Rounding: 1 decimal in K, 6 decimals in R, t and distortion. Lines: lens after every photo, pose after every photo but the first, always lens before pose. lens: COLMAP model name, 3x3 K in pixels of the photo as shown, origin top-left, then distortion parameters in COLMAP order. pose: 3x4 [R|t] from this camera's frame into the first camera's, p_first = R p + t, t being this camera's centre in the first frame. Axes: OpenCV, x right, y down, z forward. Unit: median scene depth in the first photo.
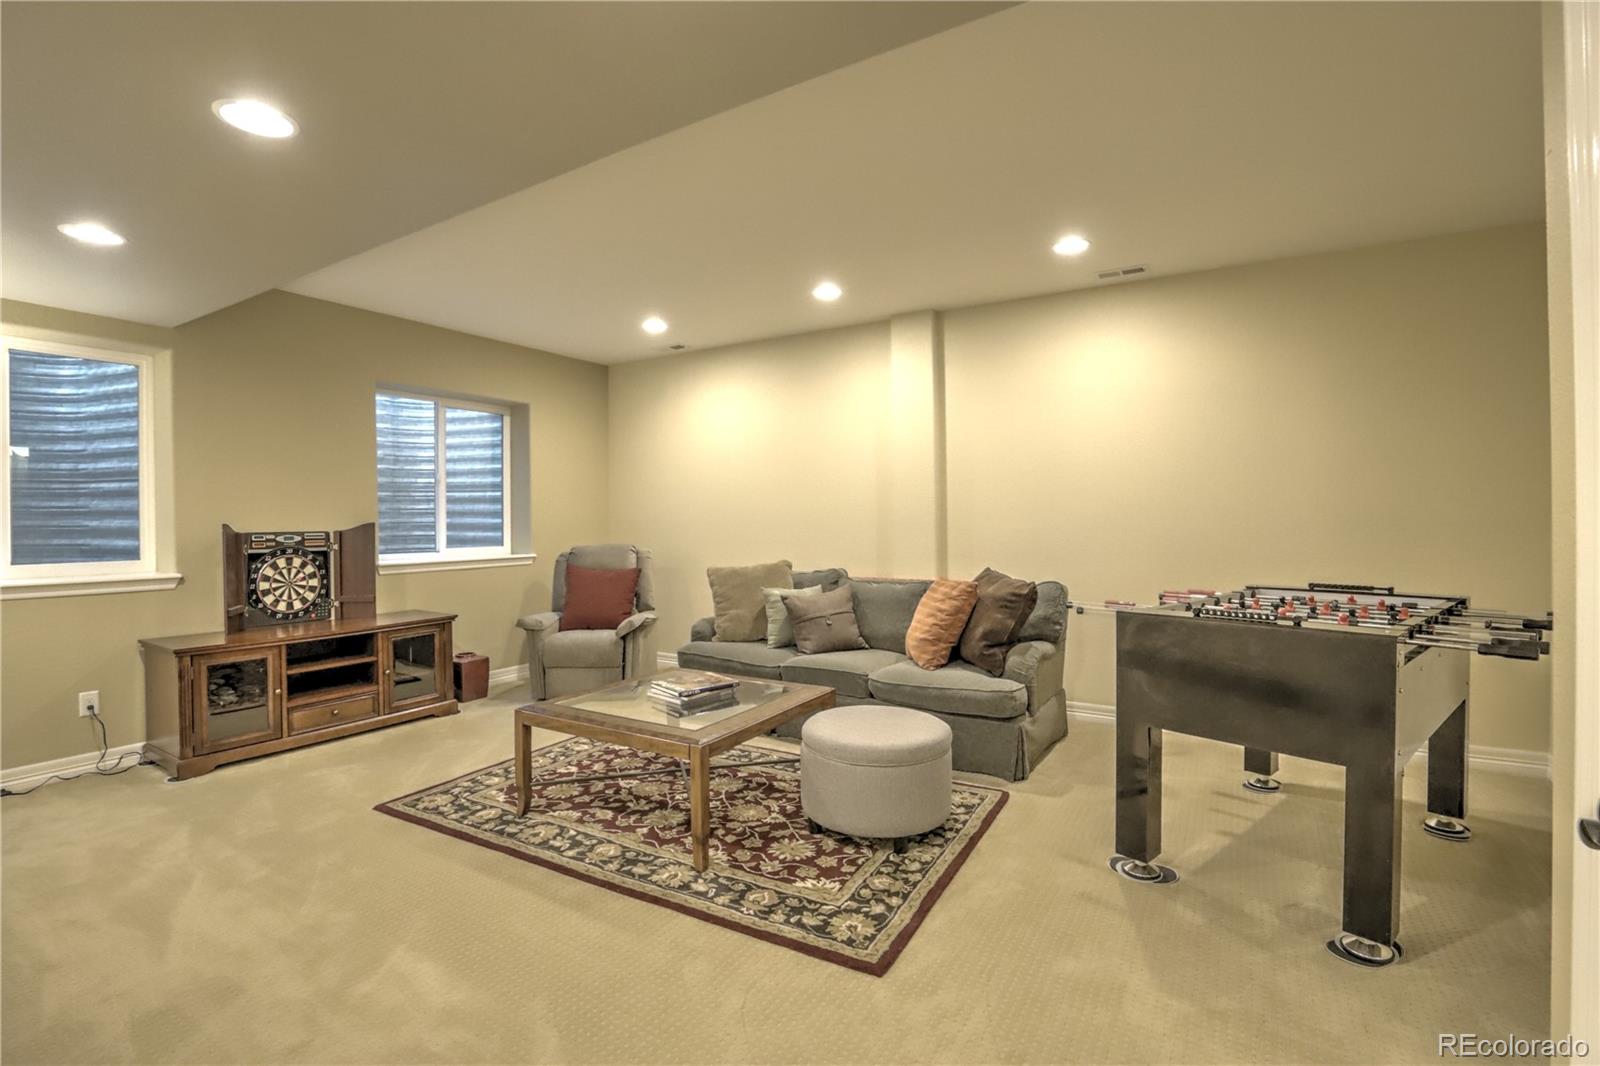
lens RADIAL K [[731.4, 0, 802.4], [0, 731.4, 527.9], [0, 0, 1]] dist [-0.039561, 0.007019]
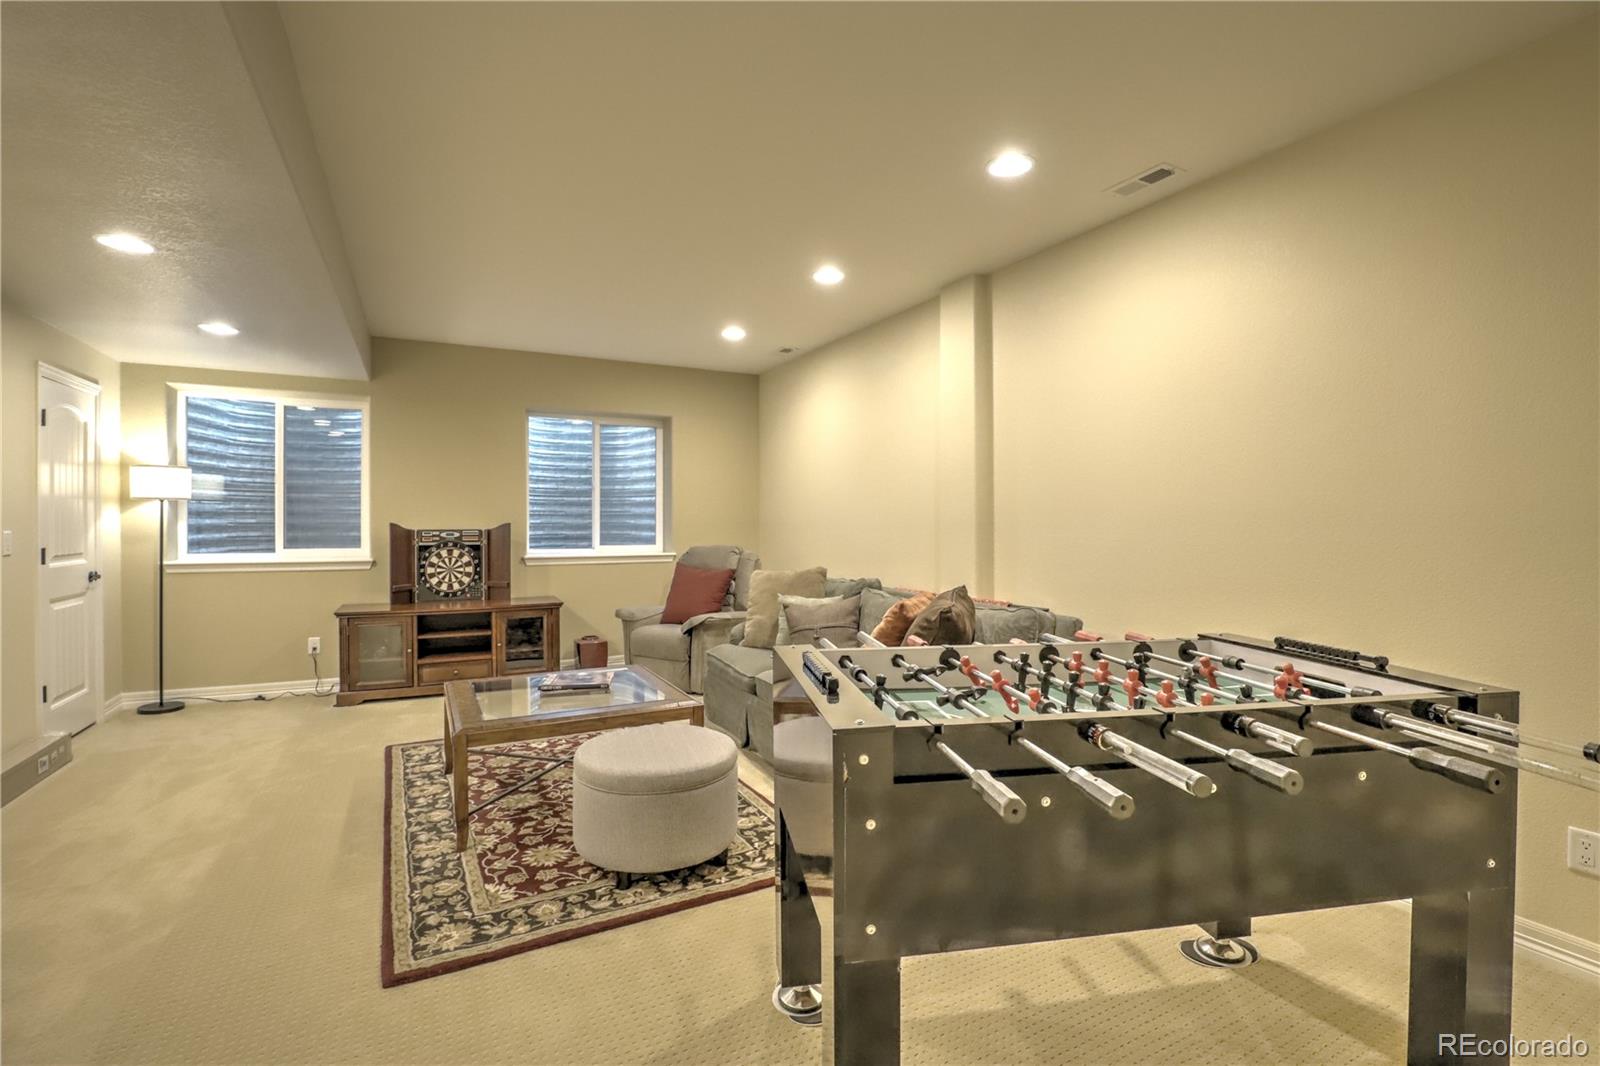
lens RADIAL K [[731.4, 0, 799.8], [0, 731.4, 527.8], [0, 0, 1]] dist [-0.039561, 0.007019]
pose [[0.854990, 0.012039, -0.518504, 0.505186], [-0.013344, 0.999910, 0.001214, -0.007618], [0.518472, 0.005881, 0.855074, 0.210623]]
